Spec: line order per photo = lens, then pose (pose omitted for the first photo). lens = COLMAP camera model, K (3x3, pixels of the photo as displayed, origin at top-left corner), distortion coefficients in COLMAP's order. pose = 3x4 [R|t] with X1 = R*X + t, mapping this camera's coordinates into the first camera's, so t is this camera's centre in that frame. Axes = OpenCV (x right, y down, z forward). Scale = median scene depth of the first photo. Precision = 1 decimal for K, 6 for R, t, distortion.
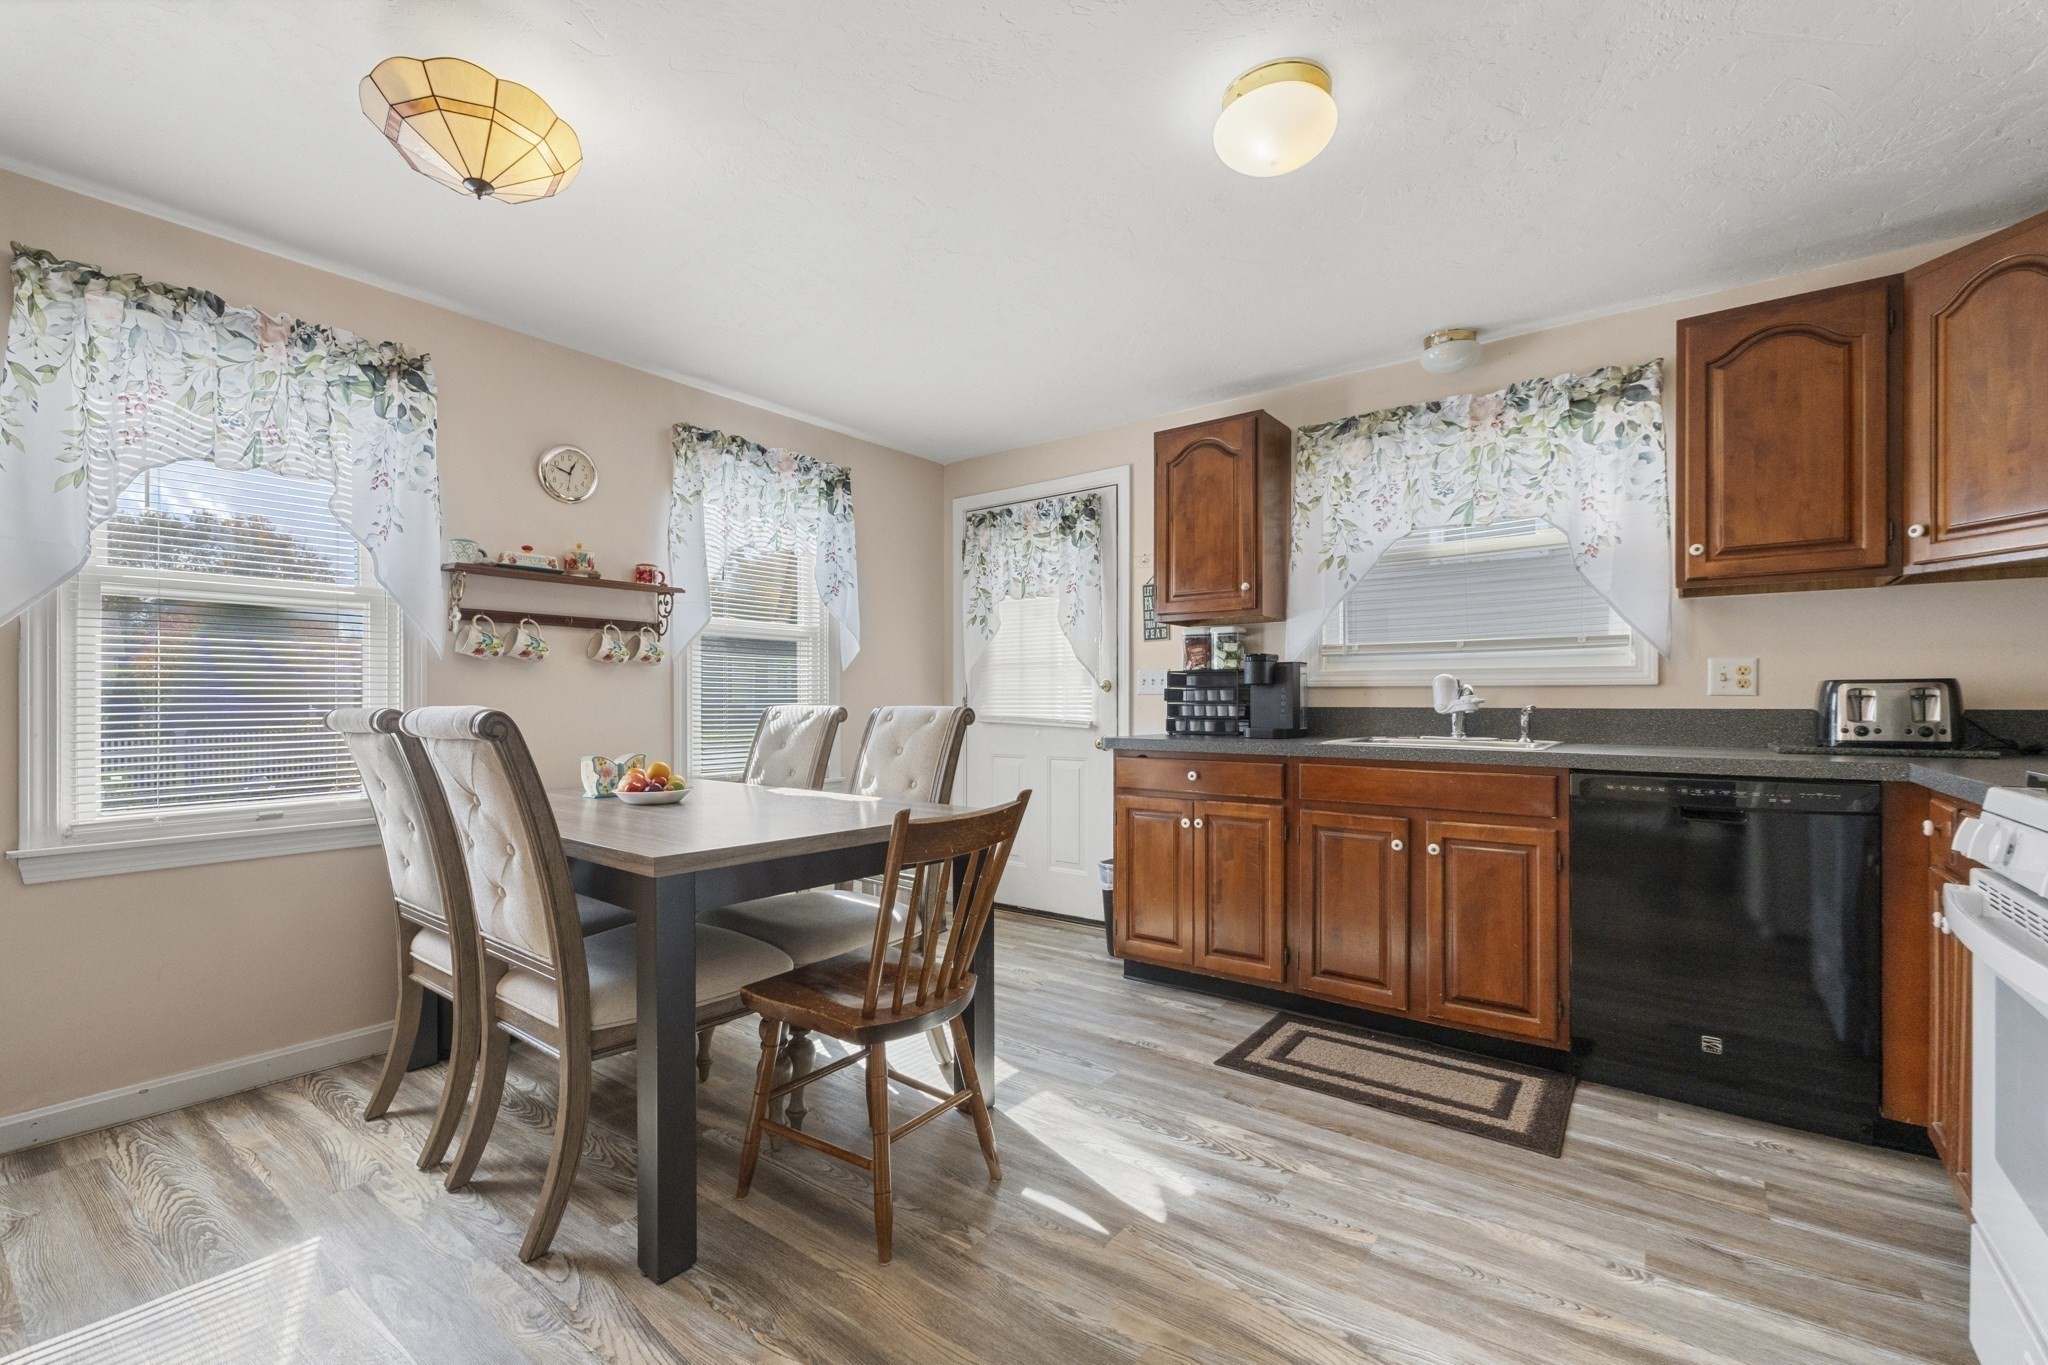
lens RADIAL K [[873.7, 0, 1045.2], [0, 873.7, 696.5], [0, 0, 1]] dist [0.005002, 0.000460]
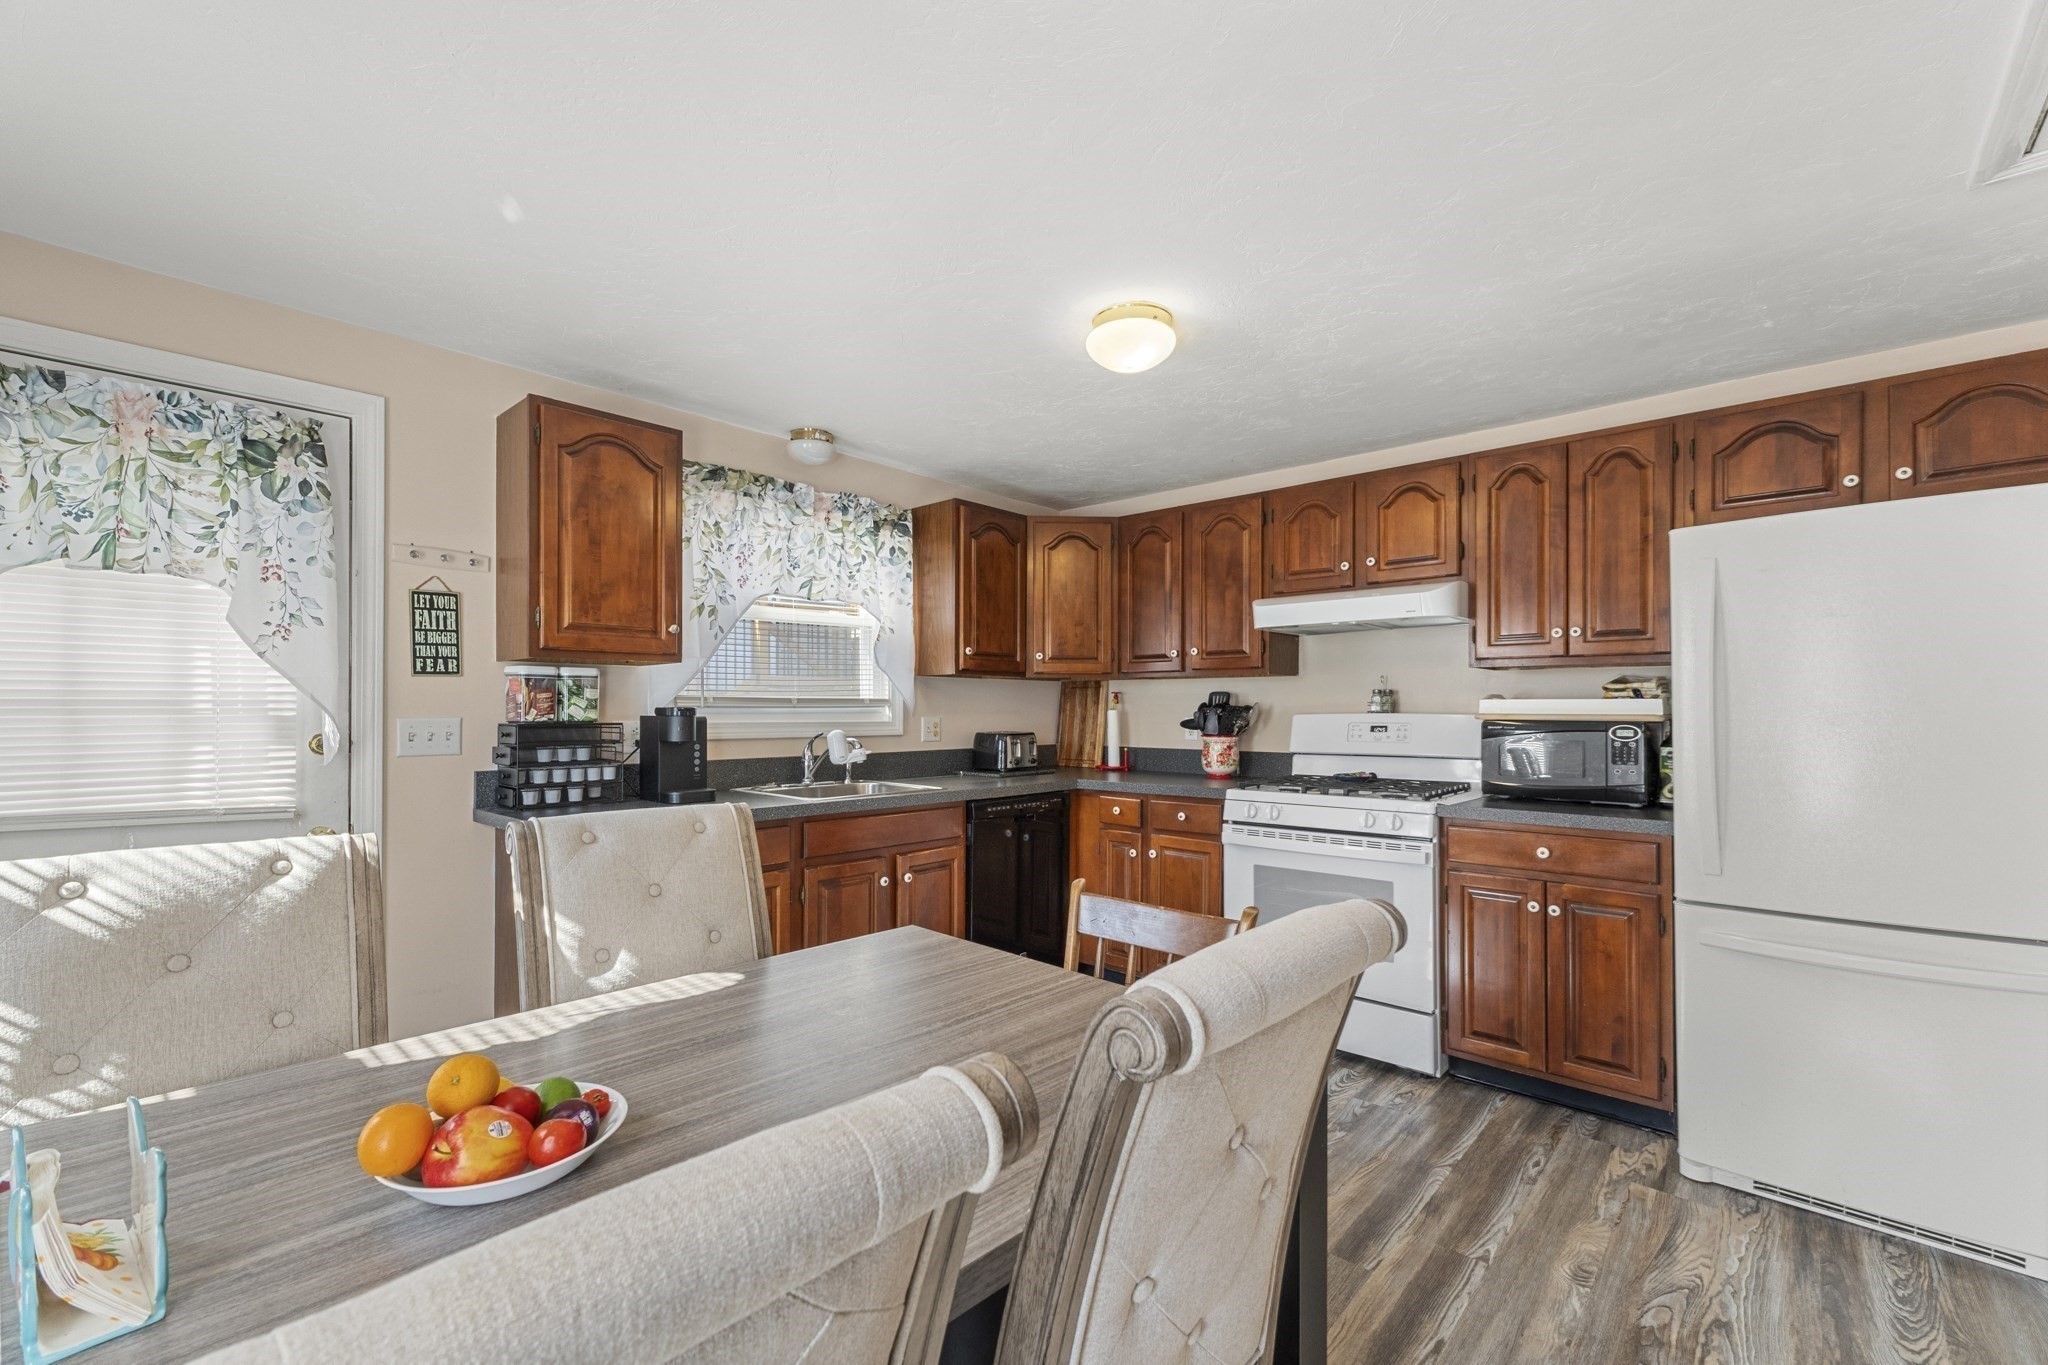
lens RADIAL K [[873.7, 0, 994.5], [0, 873.7, 703.9], [0, 0, 1]] dist [0.005002, 0.000460]
pose [[0.112208, 0.005759, 0.993668, -0.745227], [-0.007069, 0.999963, -0.004998, -0.061935], [-0.993660, -0.006464, 0.112245, 0.731472]]
